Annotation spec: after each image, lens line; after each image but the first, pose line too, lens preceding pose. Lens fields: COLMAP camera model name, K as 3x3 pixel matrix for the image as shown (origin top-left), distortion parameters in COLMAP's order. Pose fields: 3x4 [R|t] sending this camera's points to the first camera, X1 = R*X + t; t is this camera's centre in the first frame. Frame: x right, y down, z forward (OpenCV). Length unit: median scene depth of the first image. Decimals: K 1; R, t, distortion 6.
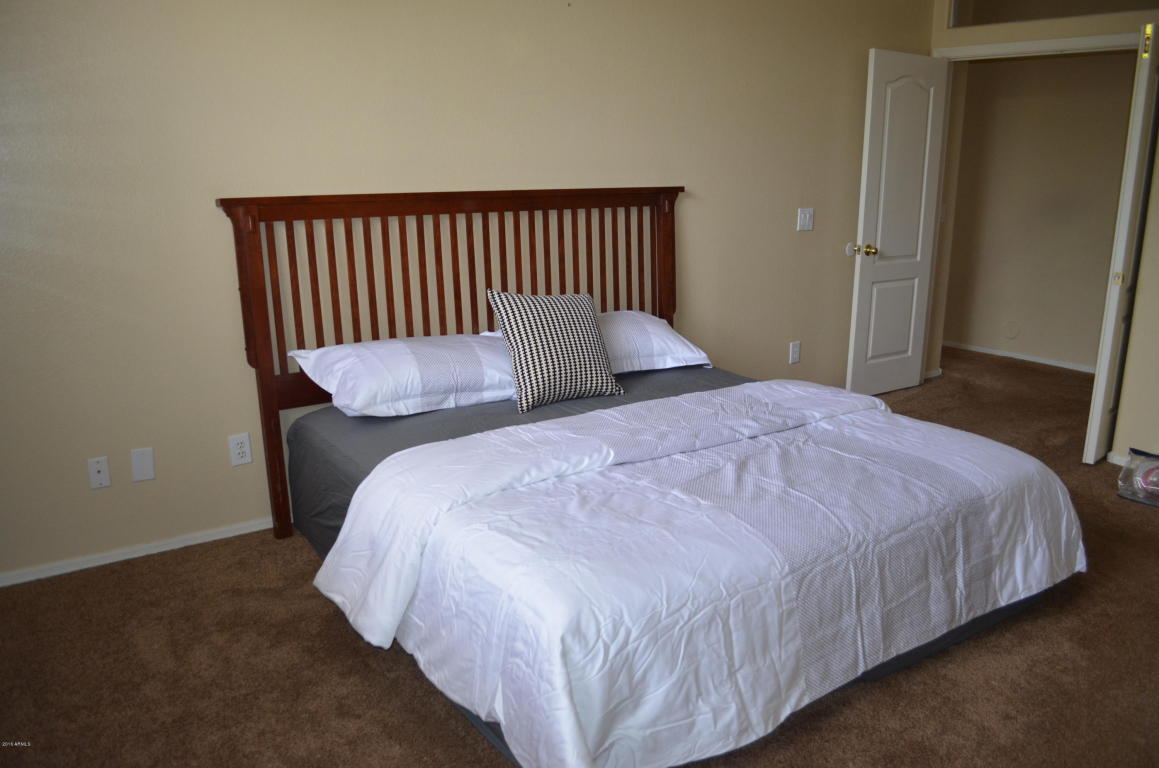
lens RADIAL K [[916.1, 0, 579.9], [0, 916.1, 403.6], [0, 0, 1]] dist [-0.070678, -0.005681]
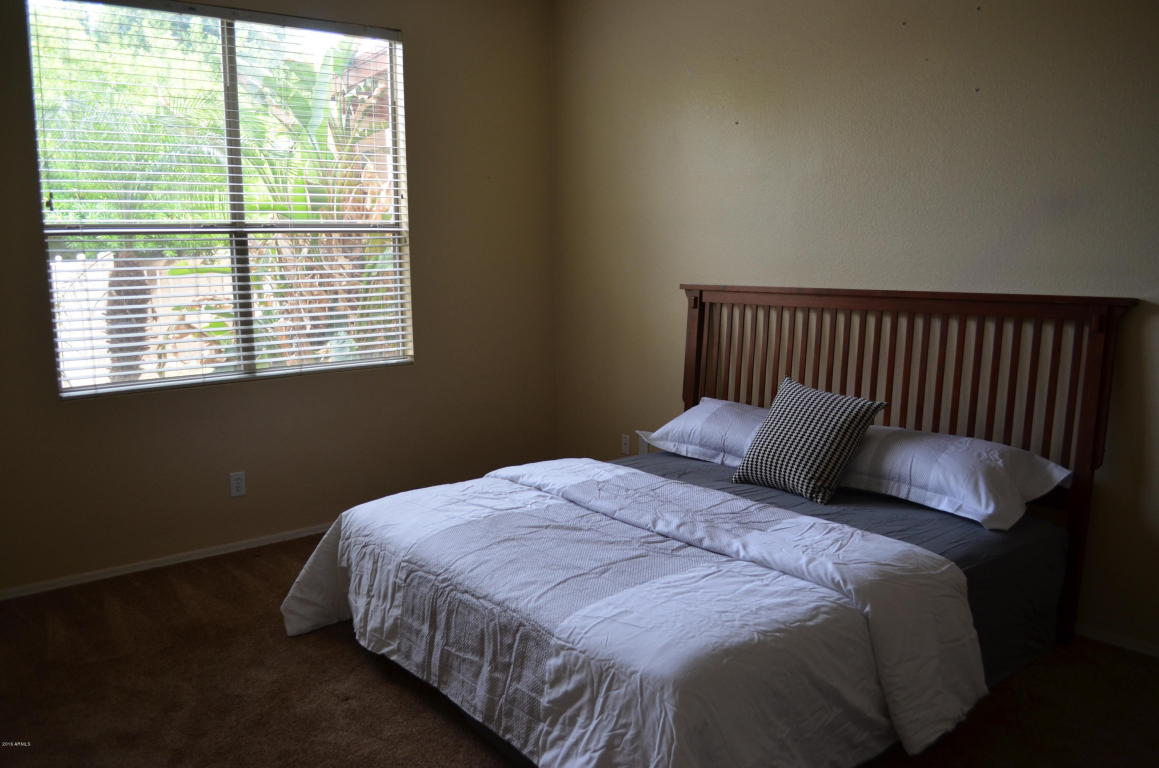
lens RADIAL K [[916.1, 0, 579.9], [0, 916.1, 403.6], [0, 0, 1]] dist [-0.070678, -0.005681]
pose [[0.055811, 0.157660, -0.985915, 1.045844], [-0.243278, 0.959841, 0.139719, -0.199407], [0.968350, 0.232053, 0.091925, 0.716002]]
